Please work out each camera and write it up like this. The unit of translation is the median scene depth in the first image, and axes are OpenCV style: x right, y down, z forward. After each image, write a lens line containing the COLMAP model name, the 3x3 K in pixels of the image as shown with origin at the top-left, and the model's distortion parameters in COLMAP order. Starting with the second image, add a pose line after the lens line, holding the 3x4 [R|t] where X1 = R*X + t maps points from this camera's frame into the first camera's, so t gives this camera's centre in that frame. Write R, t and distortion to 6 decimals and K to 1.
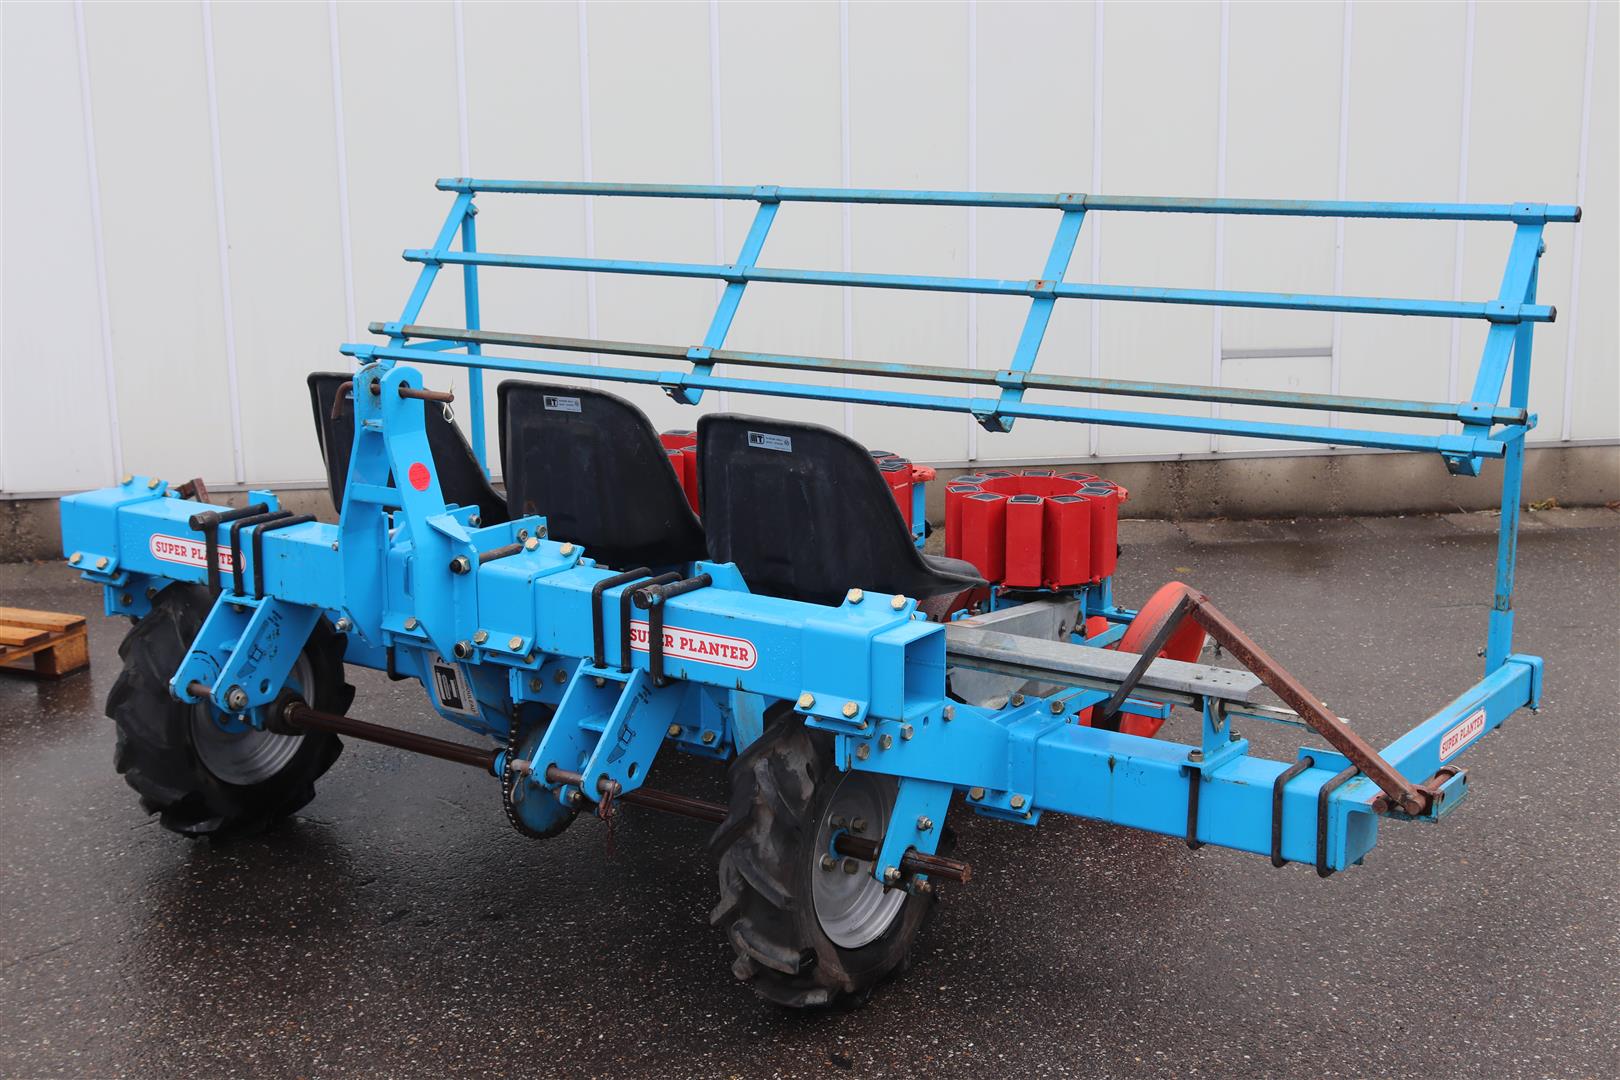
lens RADIAL K [[2214.3, 0, 810.0], [0, 2214.3, 540.0], [0, 0, 1]] dist [-0.087704, 0.051577]
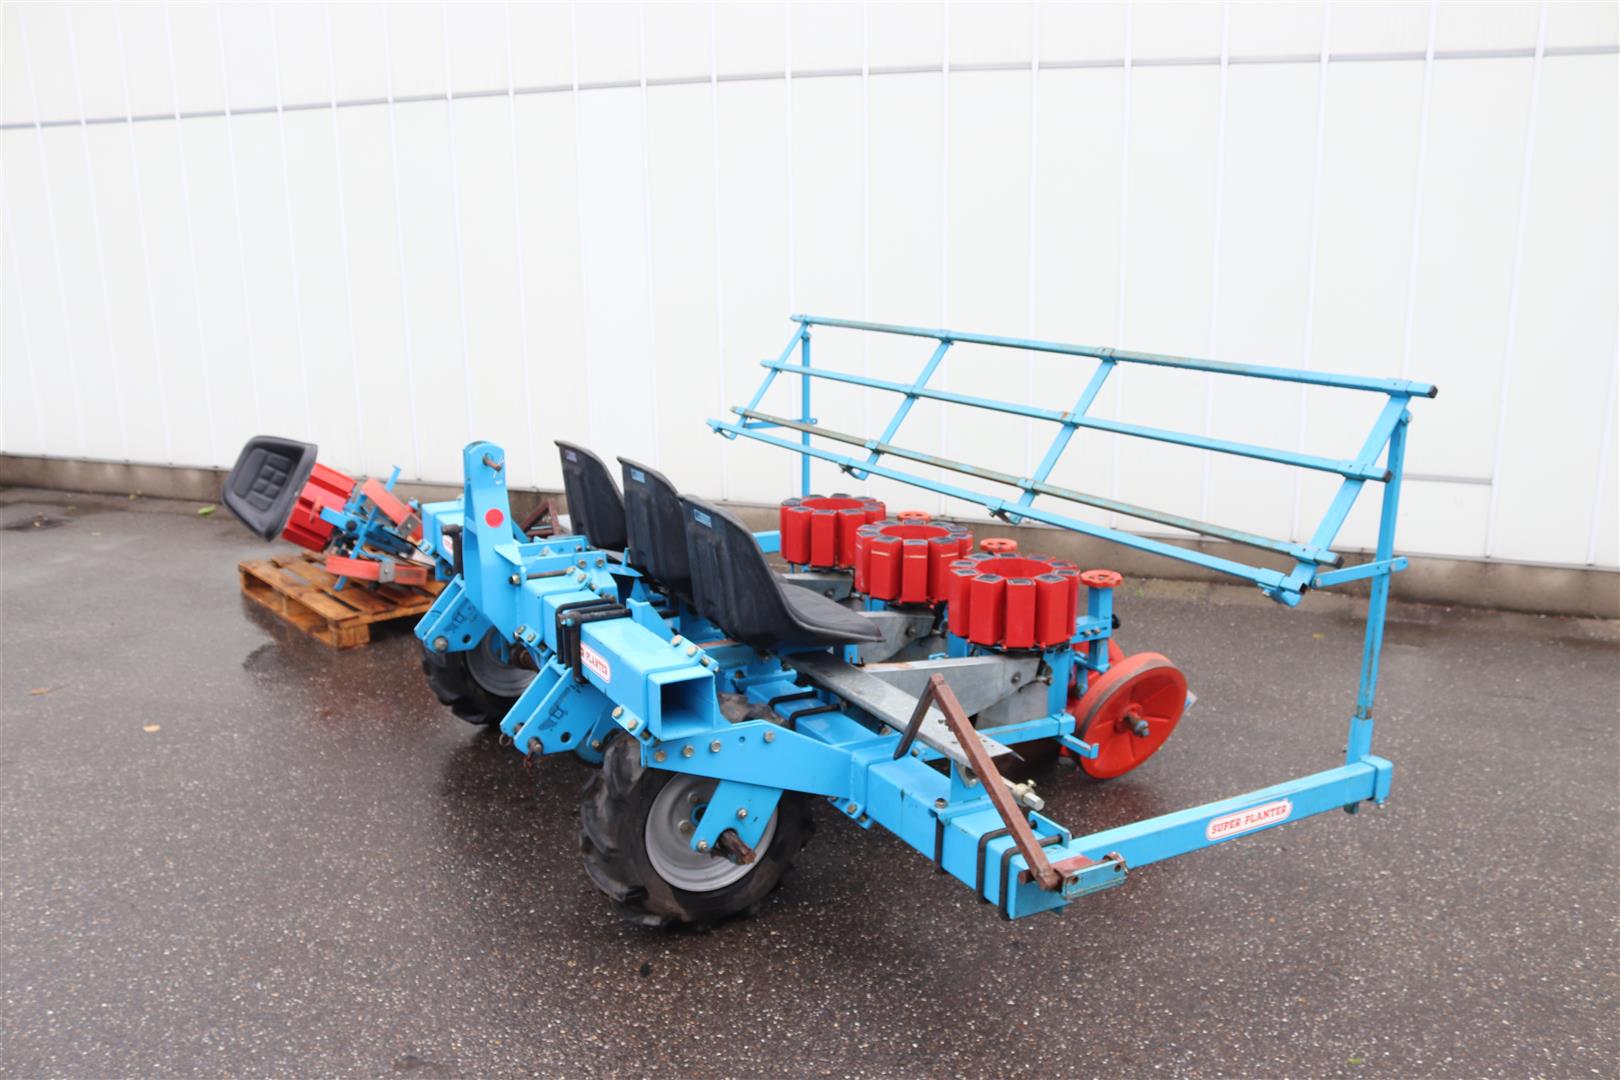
lens RADIAL K [[1358.3, 0, 822.3], [0, 1358.3, 565.1], [0, 0, 1]] dist [-0.181564, 0.175964]
pose [[0.899158, 0.117640, -0.421515, 0.376756], [-0.106199, 0.993056, 0.050612, -0.060951], [0.424542, -0.000744, 0.905408, 0.247141]]
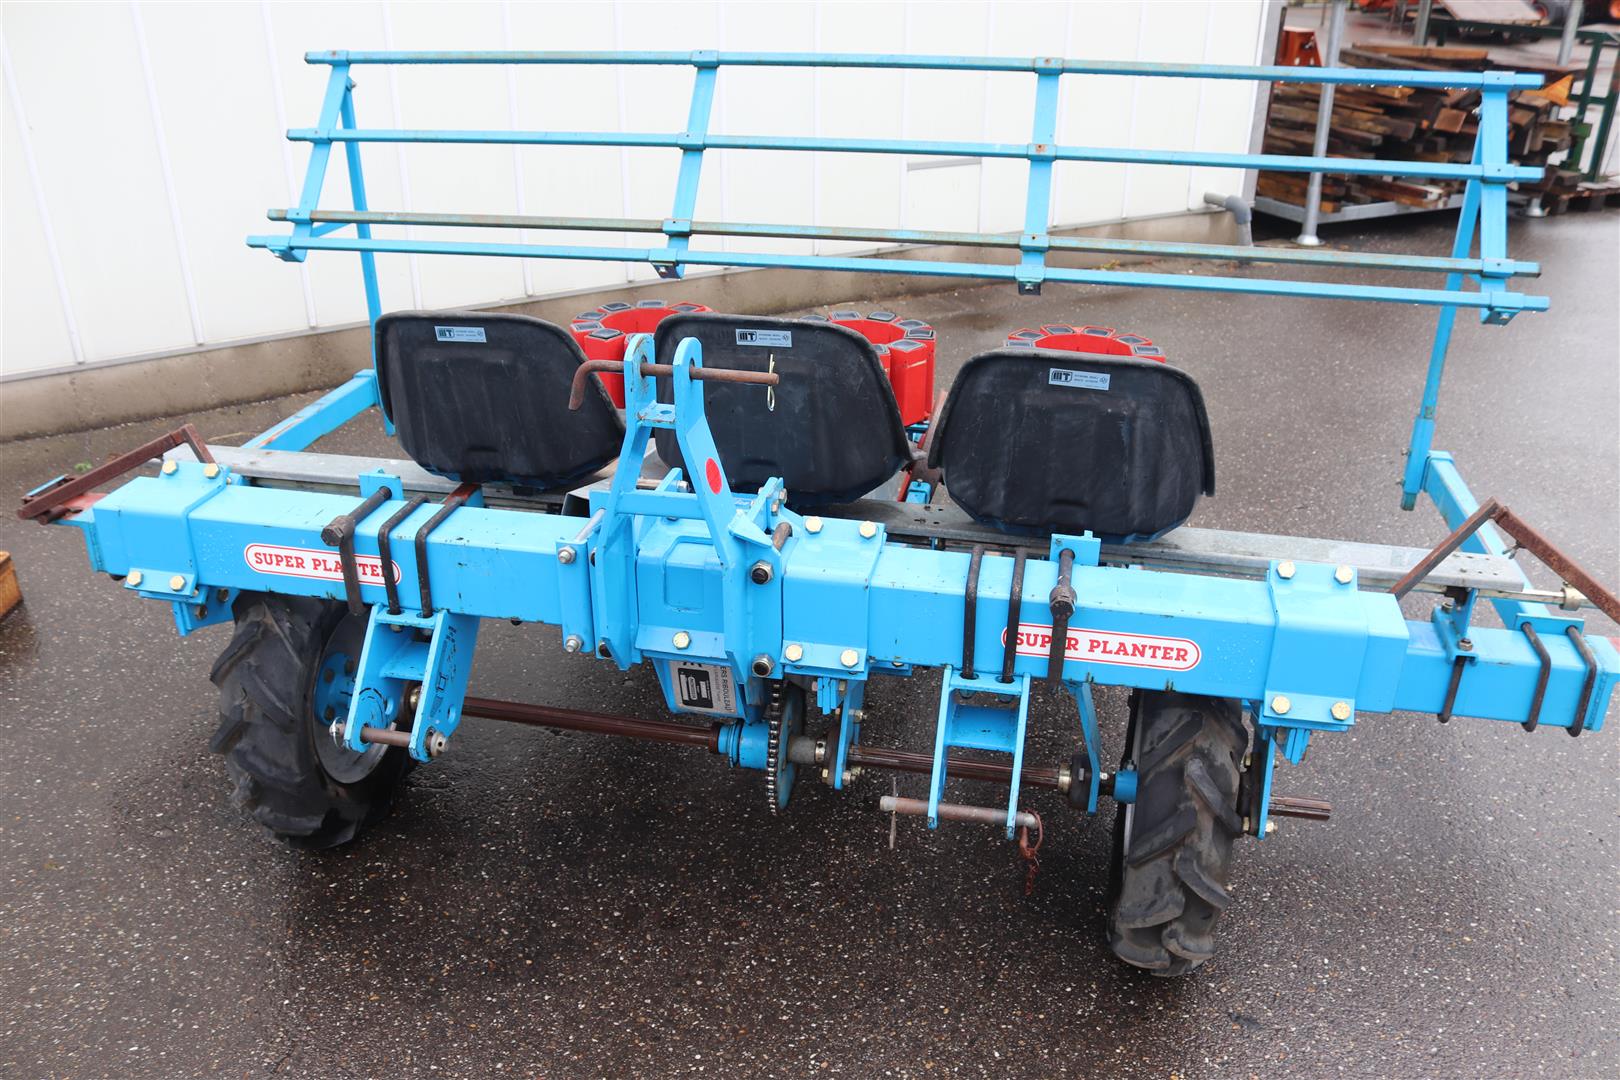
lens RADIAL K [[1358.3, 0, 822.3], [0, 1358.3, 565.1], [0, 0, 1]] dist [-0.181564, 0.175964]
pose [[0.920225, -0.162067, 0.356258, -0.291128], [0.072576, 0.965112, 0.251576, -0.106470], [-0.384601, -0.205651, 0.899883, 0.501356]]
